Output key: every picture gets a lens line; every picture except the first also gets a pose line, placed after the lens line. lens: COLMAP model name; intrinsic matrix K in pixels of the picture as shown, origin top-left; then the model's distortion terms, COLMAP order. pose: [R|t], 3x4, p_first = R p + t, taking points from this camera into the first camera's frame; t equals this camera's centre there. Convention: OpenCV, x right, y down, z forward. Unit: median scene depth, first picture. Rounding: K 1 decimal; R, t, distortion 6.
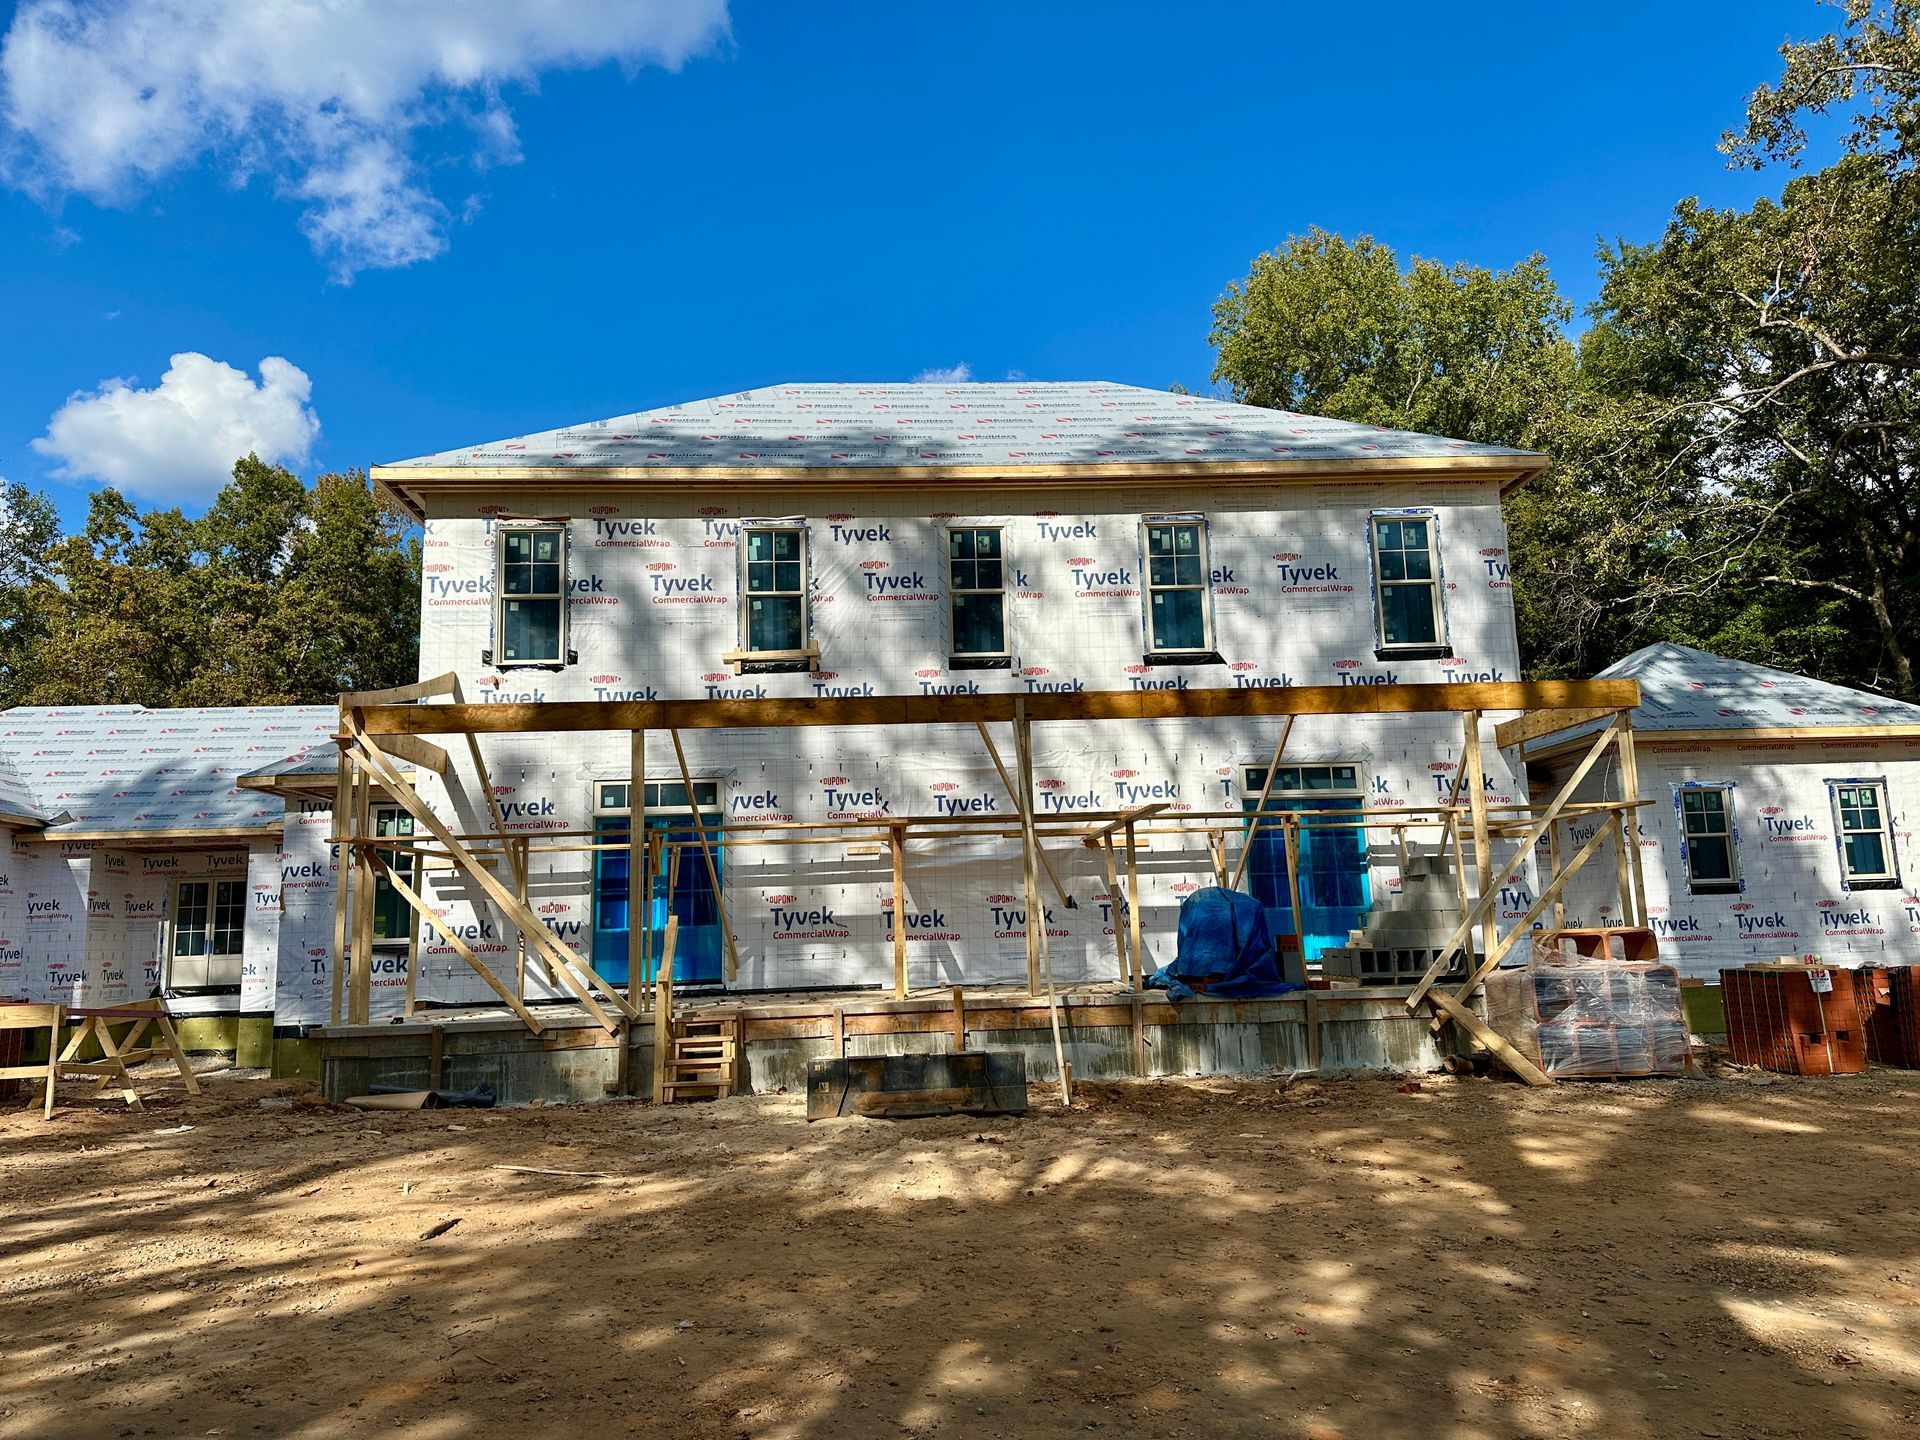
lens RADIAL K [[1328.0, 0, 938.4], [0, 1328.0, 718.8], [0, 0, 1]] dist [0.127070, -0.155279]
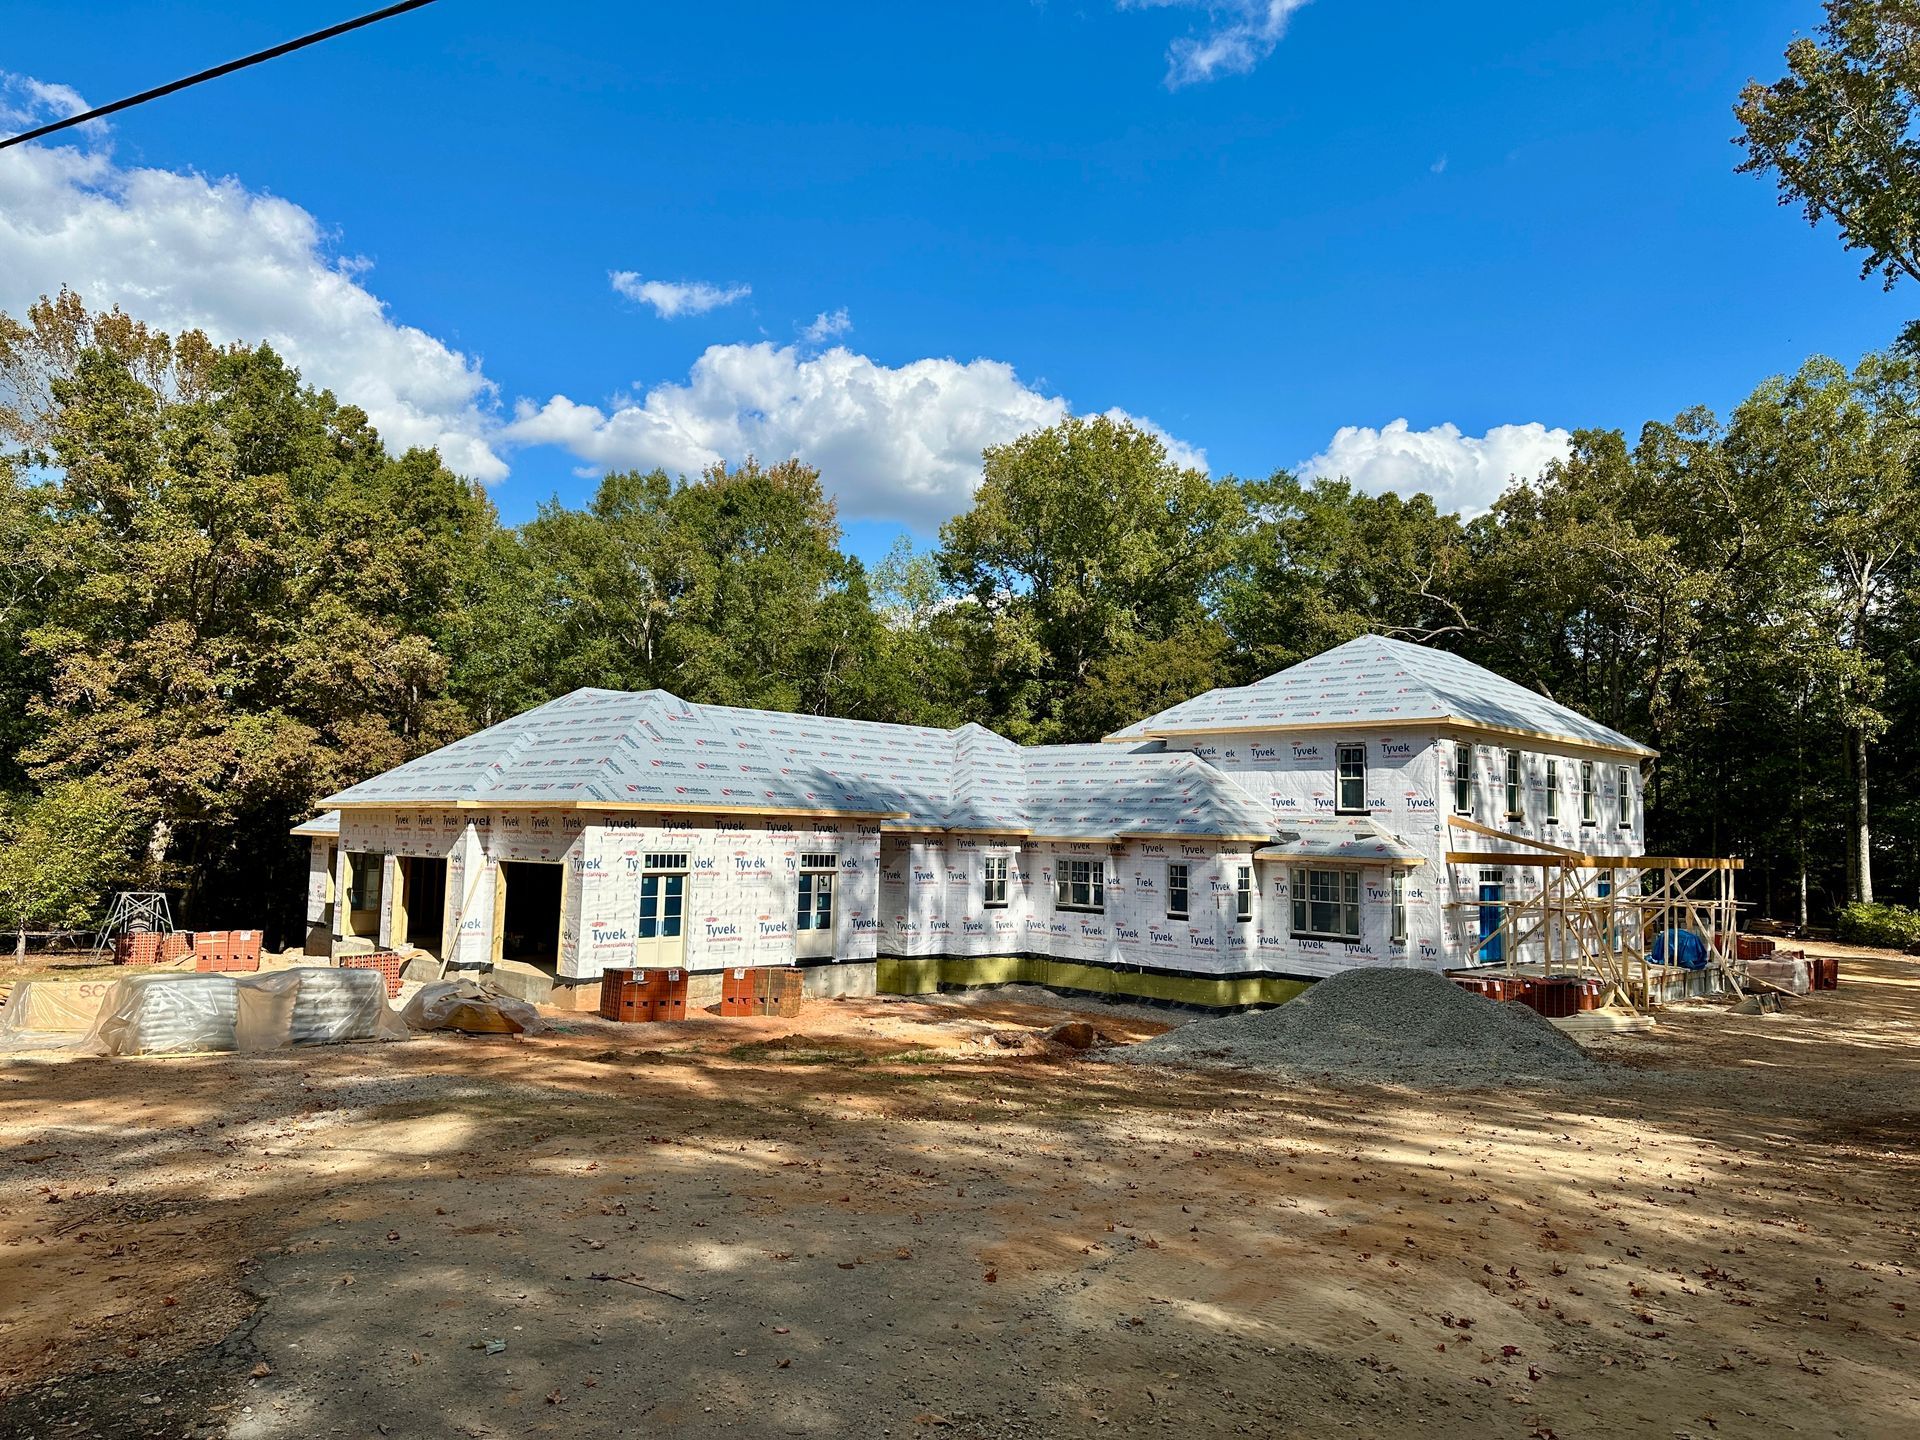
lens RADIAL K [[1341.1, 0, 954.1], [0, 1341.1, 725.5], [0, 0, 1]] dist [0.121218, -0.166851]
pose [[0.749981, 0.103681, 0.653283, -2.275261], [-0.156182, 0.987470, 0.022581, -0.097125], [-0.642757, -0.118966, 0.756777, -0.099006]]
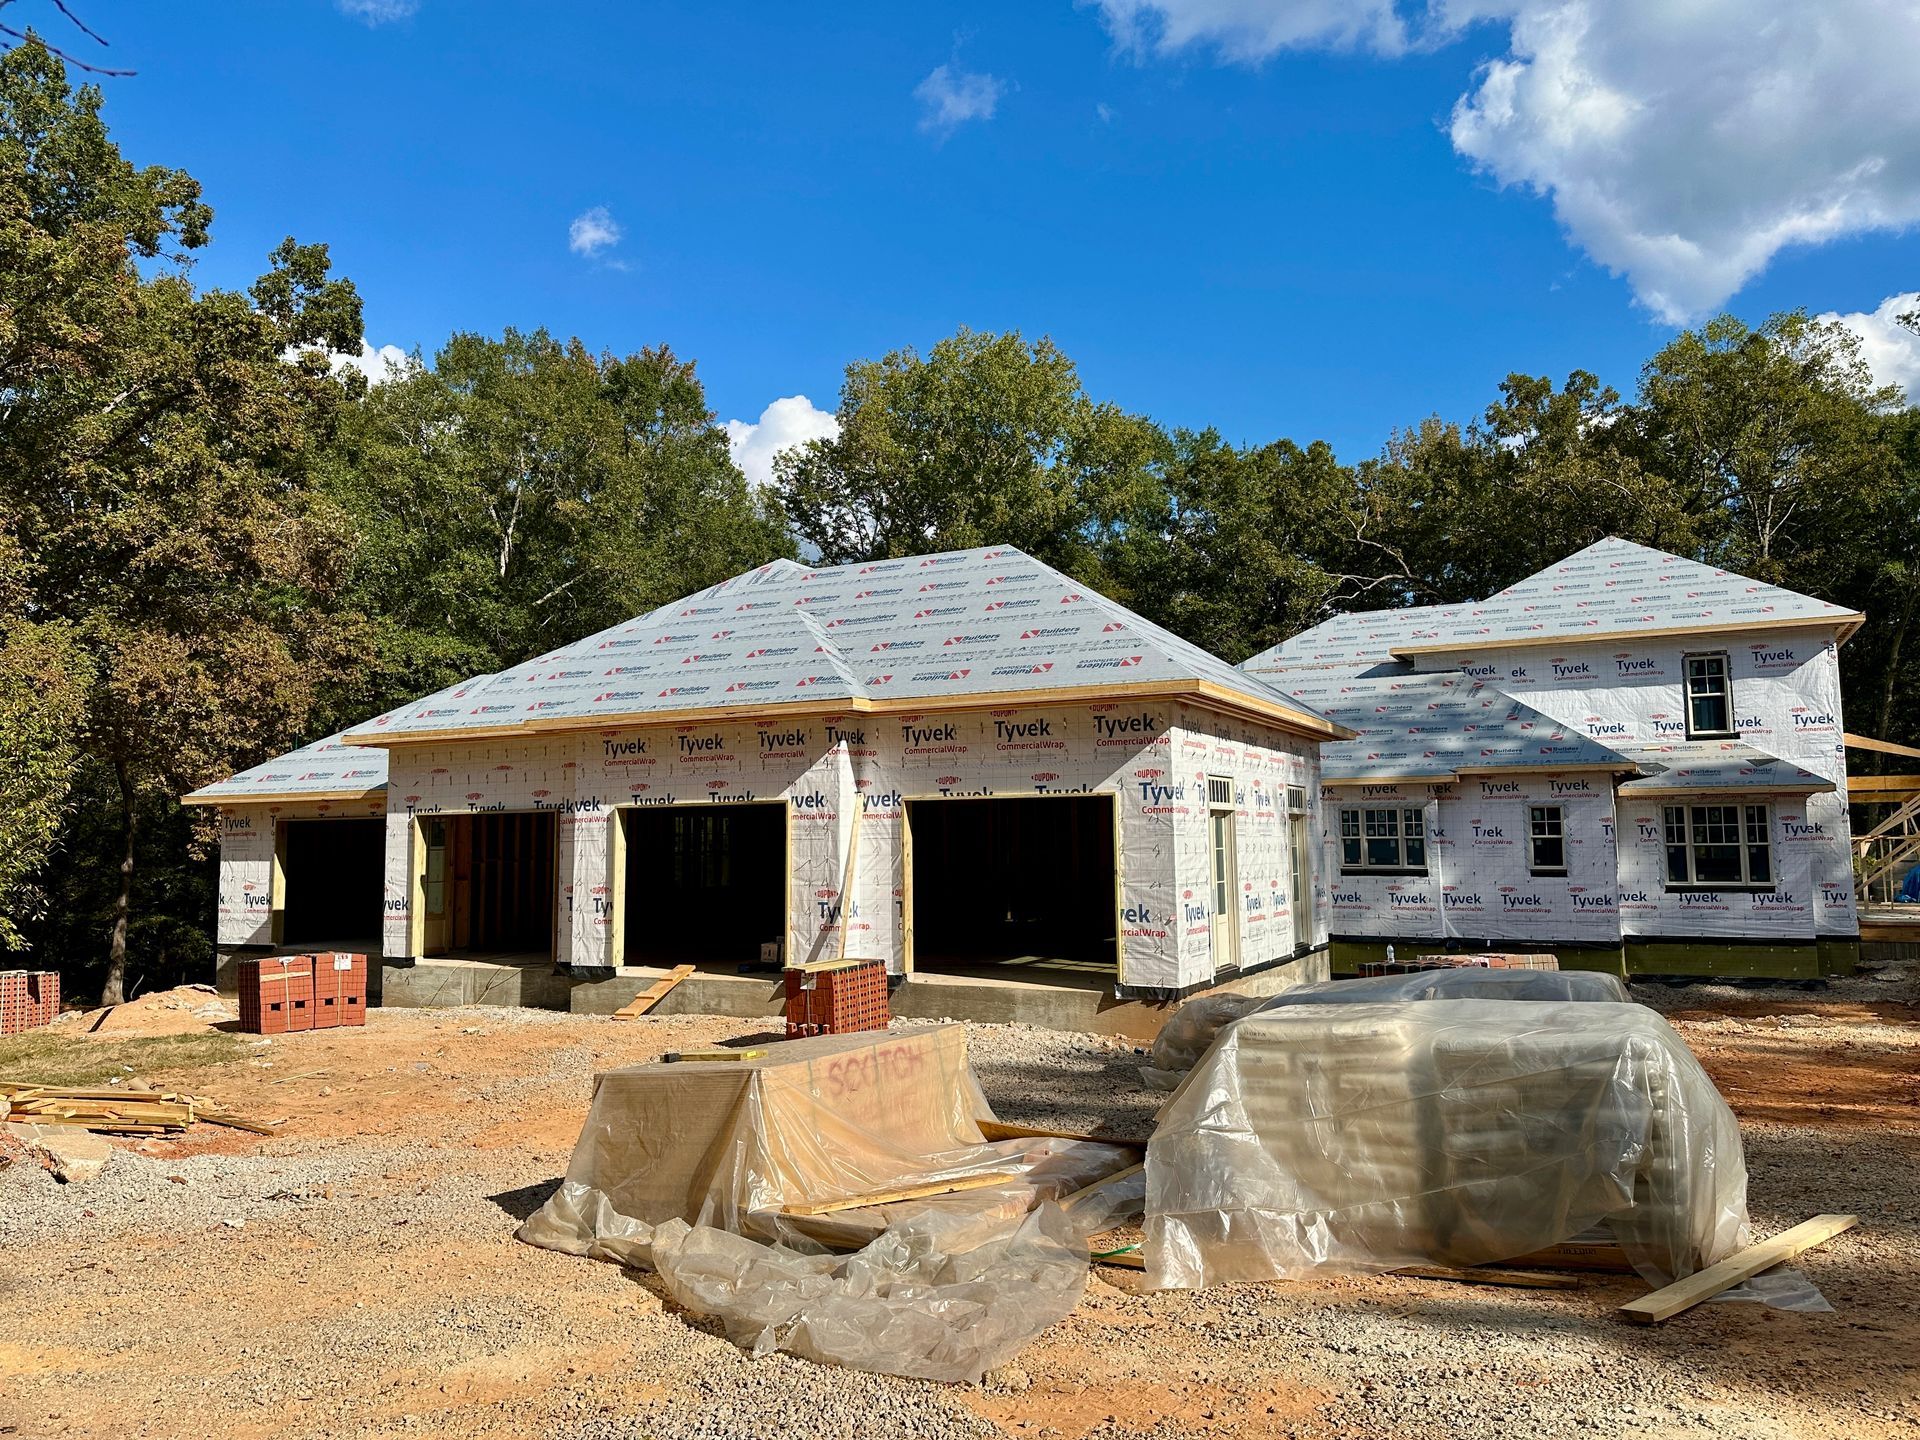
lens RADIAL K [[1367.8, 0, 897.3], [0, 1367.8, 781.9], [0, 0, 1]] dist [0.004752, -0.034008]
pose [[0.512815, 0.069139, 0.855711, -2.432511], [-0.146233, 0.989220, 0.007708, 0.189531], [-0.845953, -0.129086, 0.517397, 1.079922]]
